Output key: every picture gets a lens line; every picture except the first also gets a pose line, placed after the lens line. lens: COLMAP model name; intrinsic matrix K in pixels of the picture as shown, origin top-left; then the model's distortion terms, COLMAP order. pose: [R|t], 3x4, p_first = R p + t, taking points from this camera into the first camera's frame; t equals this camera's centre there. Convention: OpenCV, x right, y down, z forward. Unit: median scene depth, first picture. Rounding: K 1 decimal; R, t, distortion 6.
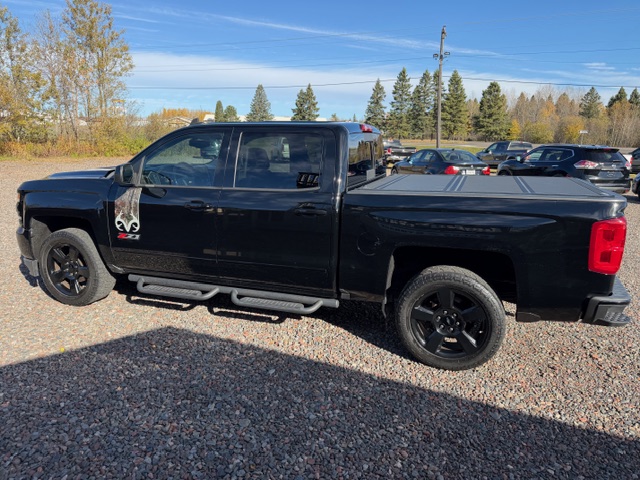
lens RADIAL K [[440.3, 0, 324.7], [0, 440.3, 241.0], [0, 0, 1]] dist [0.020361, -0.024890]
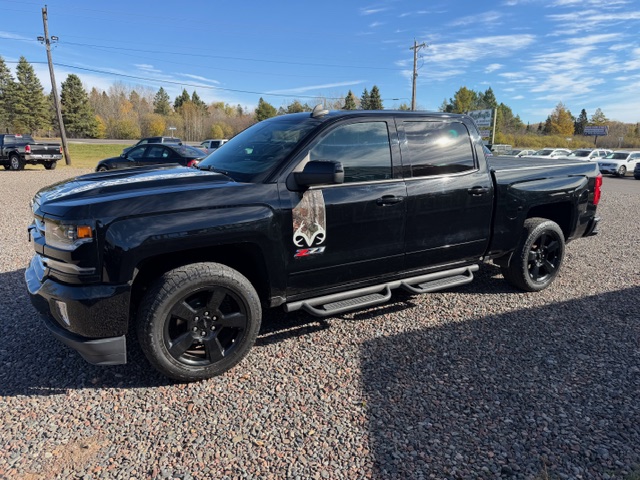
lens RADIAL K [[440.3, 0, 323.2], [0, 440.3, 237.4], [0, 0, 1]] dist [0.020361, -0.024890]
pose [[0.654603, -0.177066, 0.734944, -0.127653], [0.176494, 0.981112, 0.079174, -0.012078], [-0.735082, 0.077886, 0.673490, 0.056184]]
